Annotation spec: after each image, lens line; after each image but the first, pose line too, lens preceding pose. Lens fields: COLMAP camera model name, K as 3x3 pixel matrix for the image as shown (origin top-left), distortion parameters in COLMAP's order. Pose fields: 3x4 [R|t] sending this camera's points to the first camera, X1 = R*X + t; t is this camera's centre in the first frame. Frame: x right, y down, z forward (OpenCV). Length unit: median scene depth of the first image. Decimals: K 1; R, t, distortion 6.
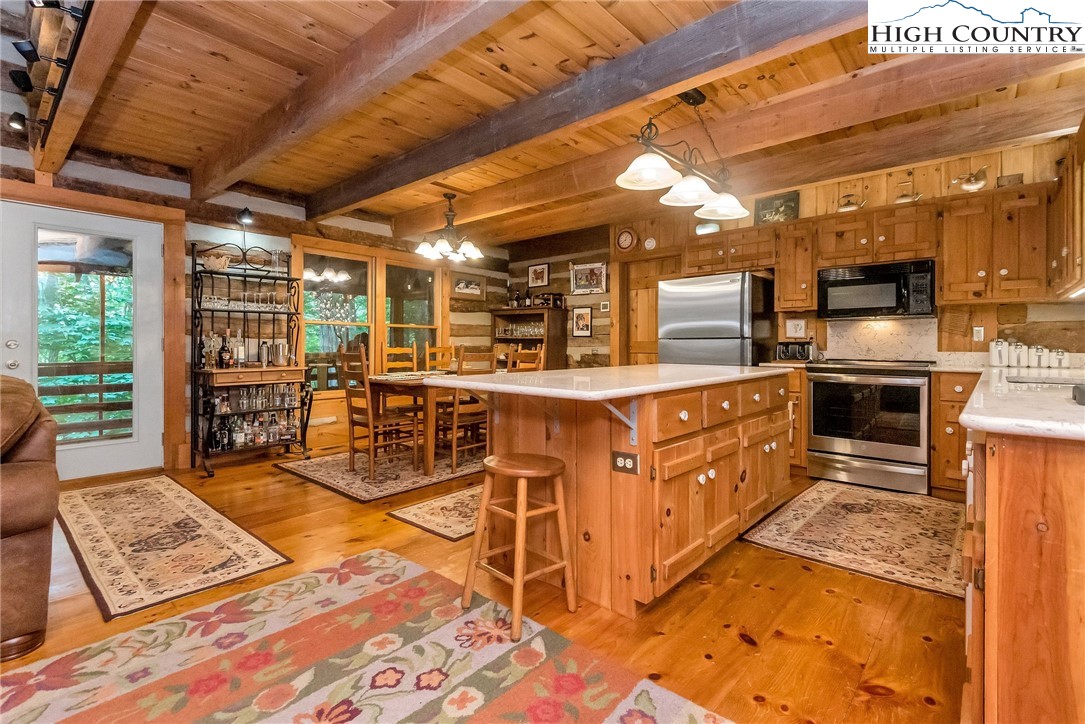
lens RADIAL K [[491.2, 0, 550.3], [0, 491.2, 347.7], [0, 0, 1]] dist [0.030844, -0.012461]
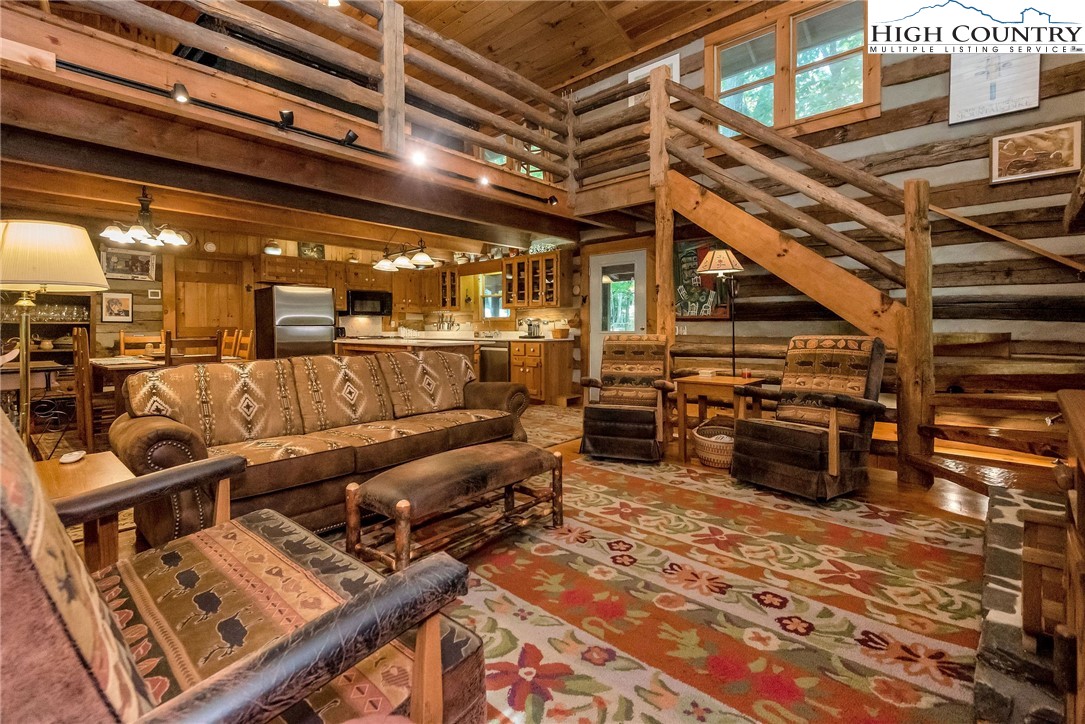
lens RADIAL K [[491.2, 0, 543.4], [0, 491.2, 339.3], [0, 0, 1]] dist [0.030844, -0.012461]
pose [[0.005213, -0.028576, 0.999578, -1.359465], [0.011757, 0.999524, 0.028513, -0.011178], [-0.999917, 0.011604, 0.005547, 0.226283]]
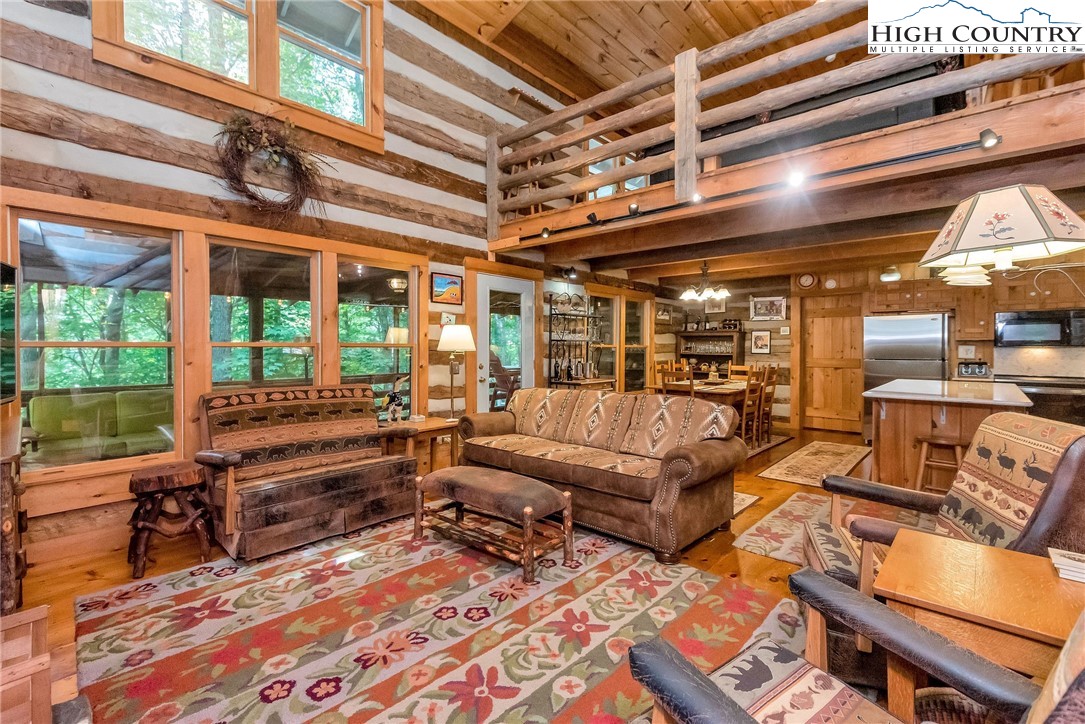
lens RADIAL K [[491.2, 0, 551.3], [0, 491.2, 344.7], [0, 0, 1]] dist [0.030844, -0.012461]
pose [[0.999963, -0.000709, 0.008567, -0.723789], [0.000793, 0.999951, -0.009827, -0.049915], [-0.008560, 0.009833, 0.999915, -0.406465]]
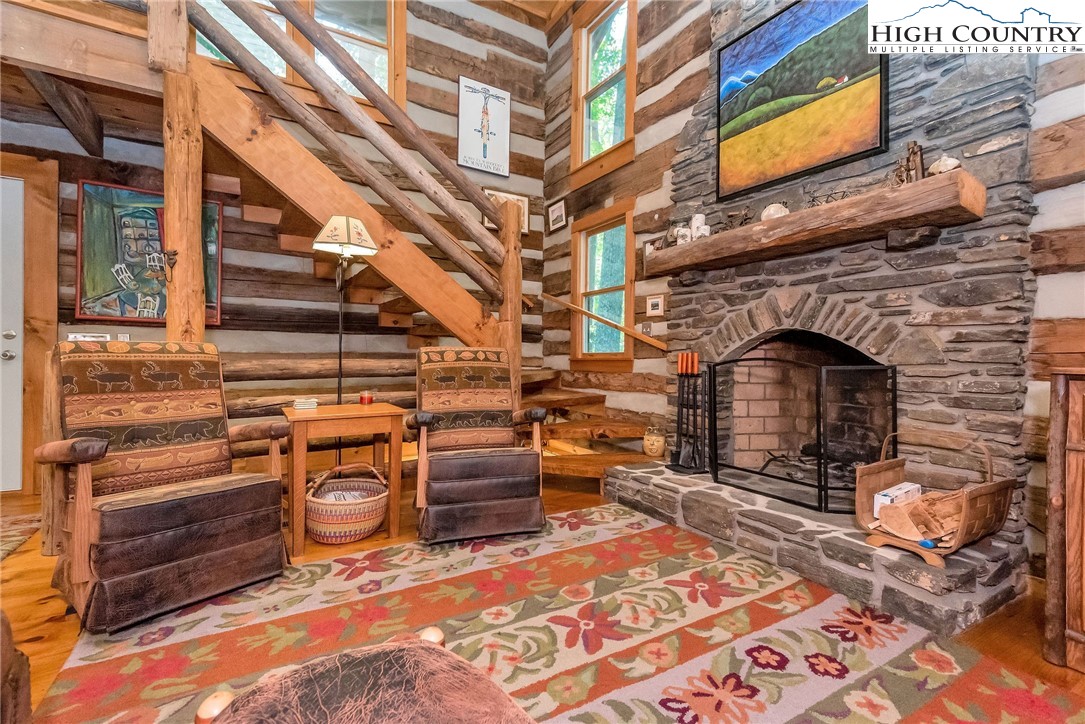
lens RADIAL K [[491.2, 0, 542.4], [0, 491.2, 356.7], [0, 0, 1]] dist [0.030844, -0.012461]
pose [[-0.954472, -0.012952, 0.298019, -0.863517], [-0.010854, 0.999903, 0.008694, 0.019233], [-0.298103, 0.005064, -0.954520, 0.419832]]
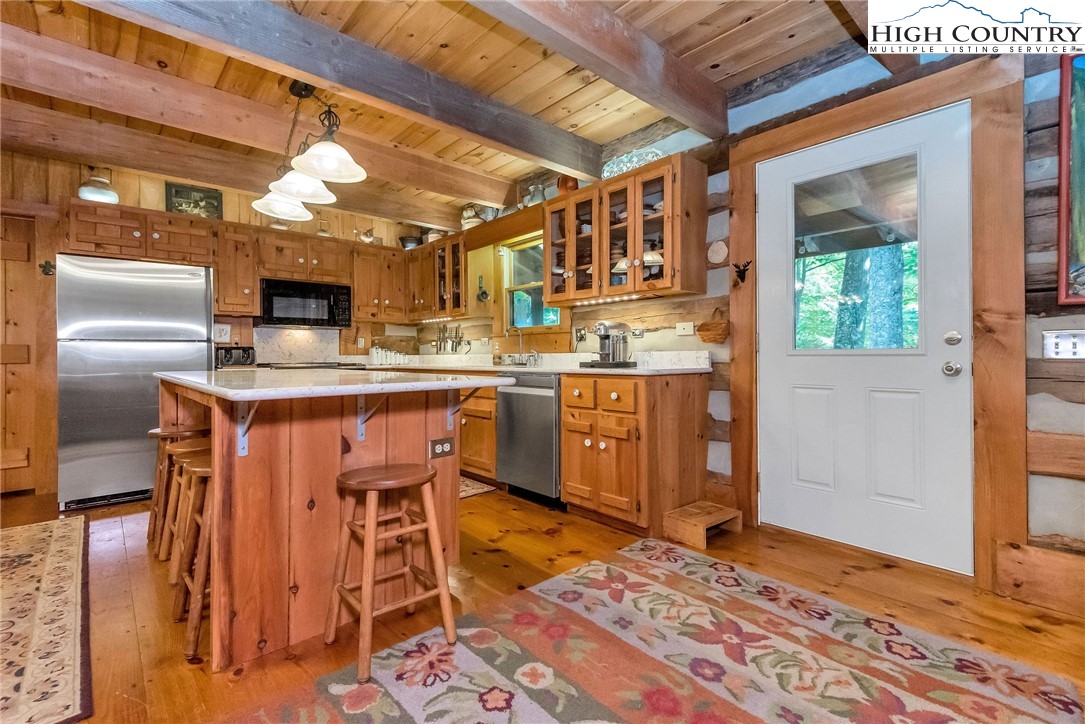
lens RADIAL K [[491.2, 0, 537.5], [0, 491.2, 352.3], [0, 0, 1]] dist [0.030844, -0.012461]
pose [[0.121593, 0.003134, 0.992575, -0.416457], [0.013692, 0.999895, -0.004834, 0.012261], [-0.992486, 0.014178, 0.121538, 0.293621]]
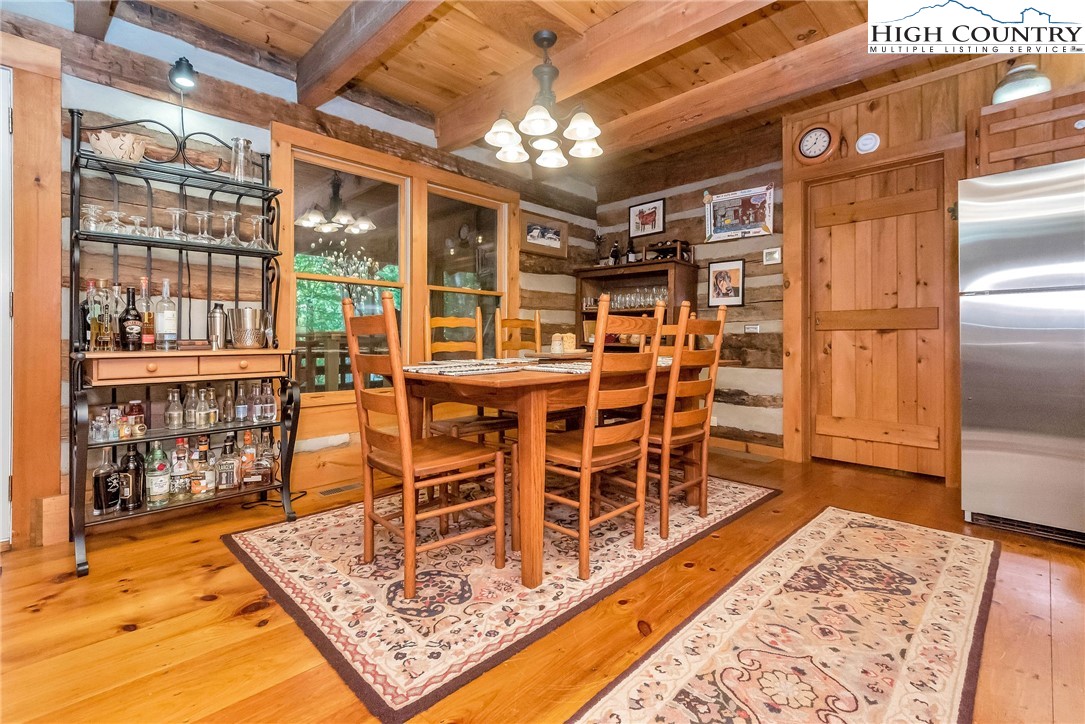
lens RADIAL K [[491.2, 0, 548.7], [0, 491.2, 335.8], [0, 0, 1]] dist [0.030844, -0.012461]
pose [[0.998381, -0.003428, -0.056769, -0.192006], [0.002751, 0.999924, -0.012000, 0.033766], [0.056806, 0.011824, 0.998315, 0.510408]]
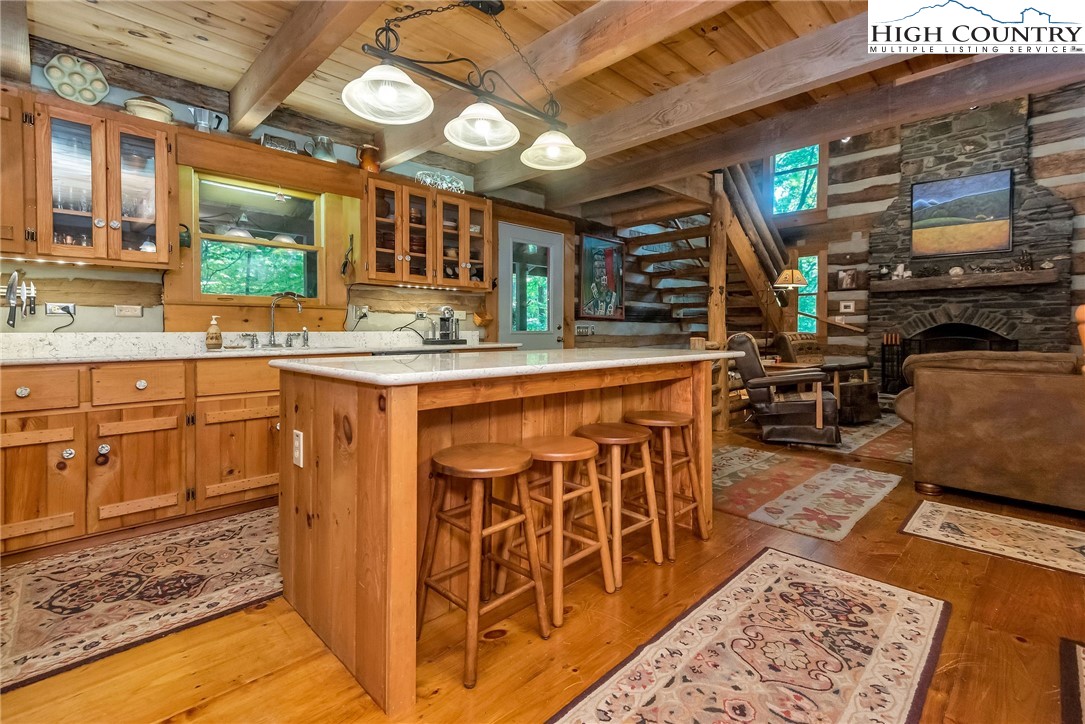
lens RADIAL K [[498.3, 0, 550.2], [0, 498.3, 337.8], [0, 0, 1]] dist [0.016434, -0.005847]
pose [[-0.998201, -0.005113, 0.059733, 0.086540], [-0.003842, 0.999764, 0.021371, 0.001168], [-0.059829, 0.021103, -0.997986, 1.199007]]
